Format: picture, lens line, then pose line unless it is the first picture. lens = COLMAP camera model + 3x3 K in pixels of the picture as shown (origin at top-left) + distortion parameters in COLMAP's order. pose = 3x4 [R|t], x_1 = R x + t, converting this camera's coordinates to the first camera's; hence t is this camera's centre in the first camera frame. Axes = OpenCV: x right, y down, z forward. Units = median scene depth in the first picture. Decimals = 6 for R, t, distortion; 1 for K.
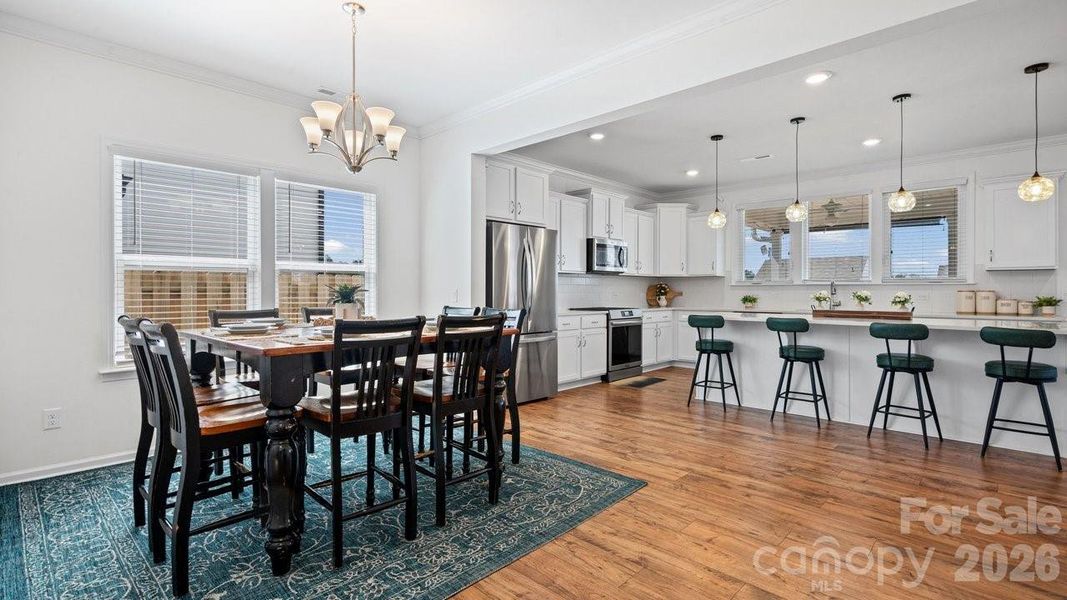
lens RADIAL K [[497.6, 0, 532.2], [0, 497.6, 290.7], [0, 0, 1]] dist [0.005329, 0.000055]
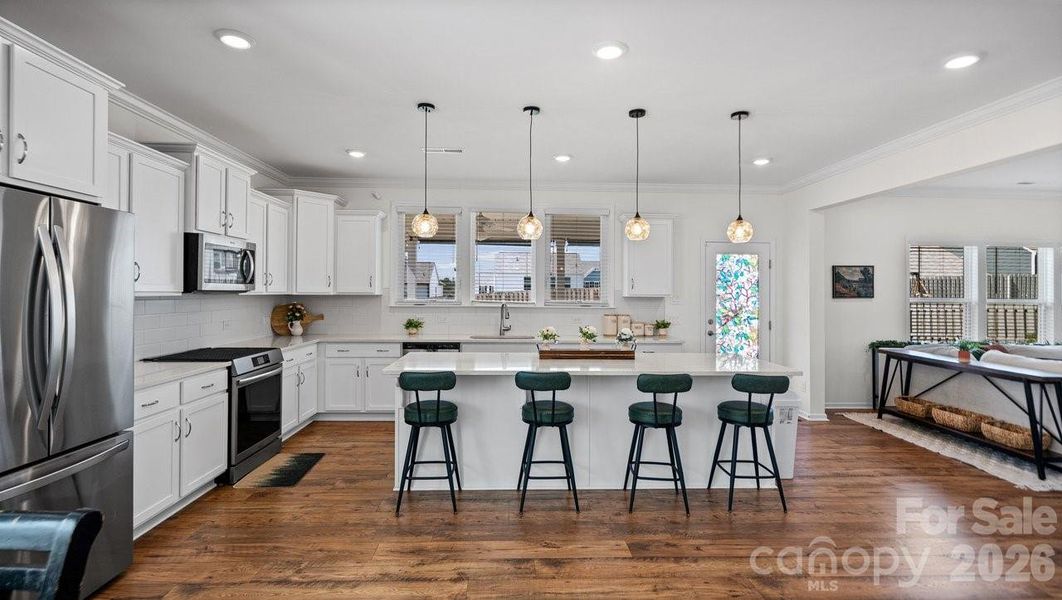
lens RADIAL K [[495.7, 0, 524.8], [0, 495.7, 293.4], [0, 0, 1]] dist [0.002828, -0.000165]
pose [[0.696261, 0.003210, 0.717782, -0.024088], [-0.008602, 0.999956, 0.003871, -0.043387], [-0.717737, -0.008869, 0.696257, 0.347333]]
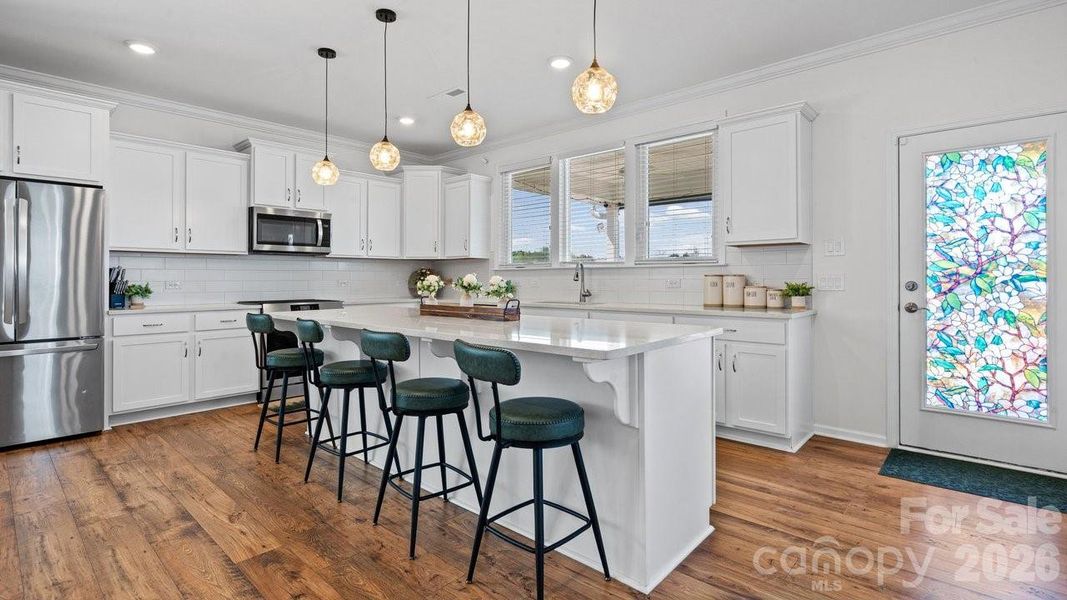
lens RADIAL K [[502.1, 0, 532.8], [0, 502.1, 275.8], [0, 0, 1]] dist [0.000383, -0.000568]
pose [[0.999744, -0.005362, 0.021963, 0.527944], [0.005470, 0.999973, -0.004834, 0.003073], [-0.021936, 0.004952, 0.999747, 0.251220]]
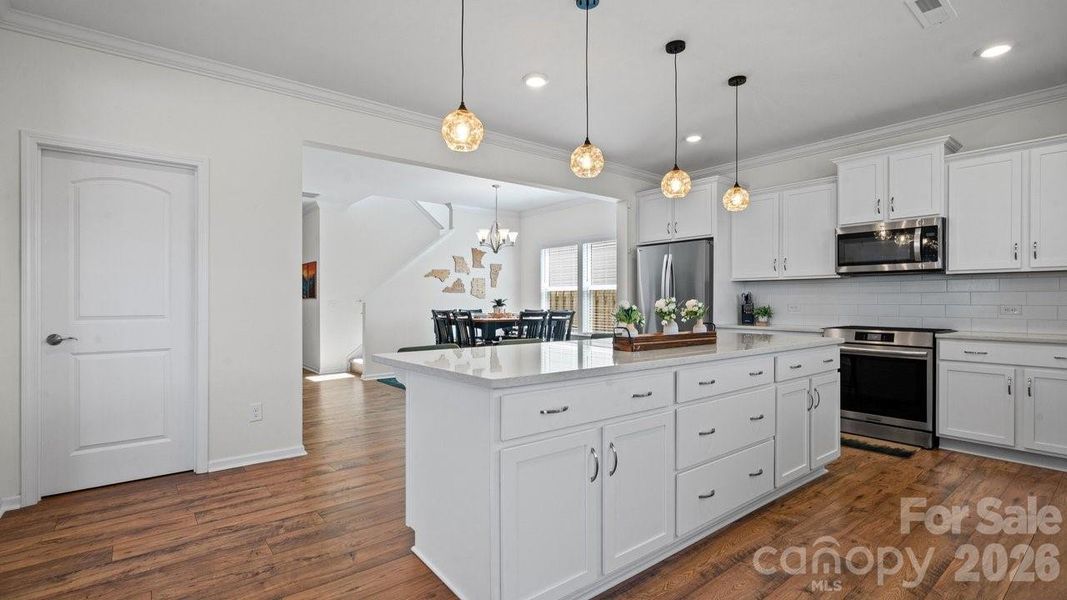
lens RADIAL K [[498.0, 0, 527.3], [0, 498.0, 293.3], [0, 0, 1]] dist [0.002828, -0.000165]
pose [[-0.143139, -0.020097, -0.989499, 0.909862], [0.000526, 0.999792, -0.020382, 0.003058], [0.989702, -0.003438, -0.143098, 0.669063]]
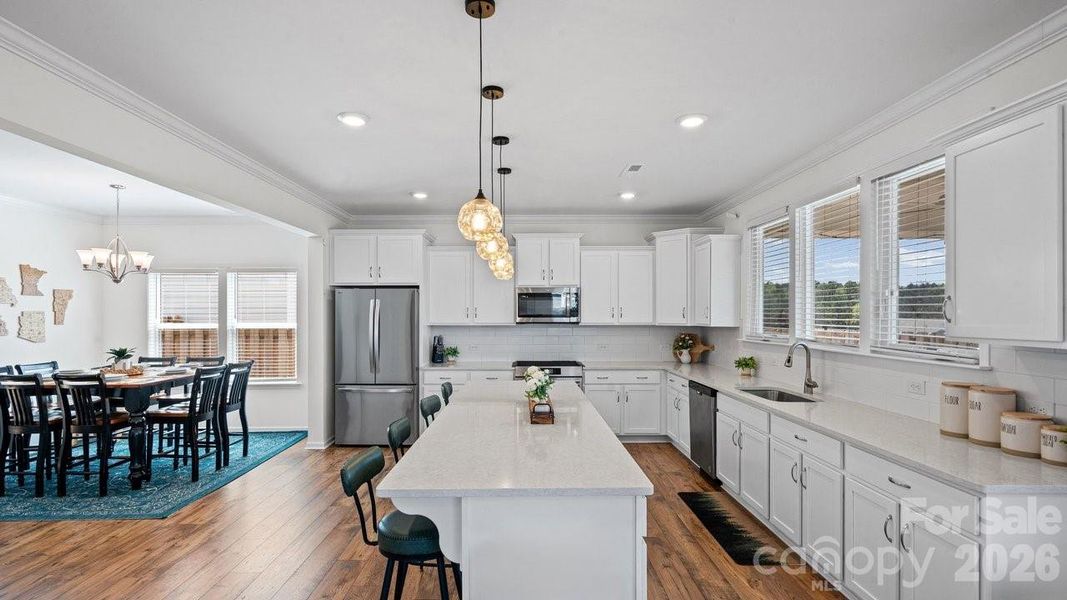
lens RADIAL K [[500.8, 0, 526.4], [0, 500.8, 314.3], [0, 0, 1]] dist [-0.000224, -0.000126]
pose [[0.687954, -0.002972, -0.725748, 0.828185], [0.004635, 0.999989, 0.000298, -0.056725], [0.725740, -0.003569, 0.687960, 0.372236]]
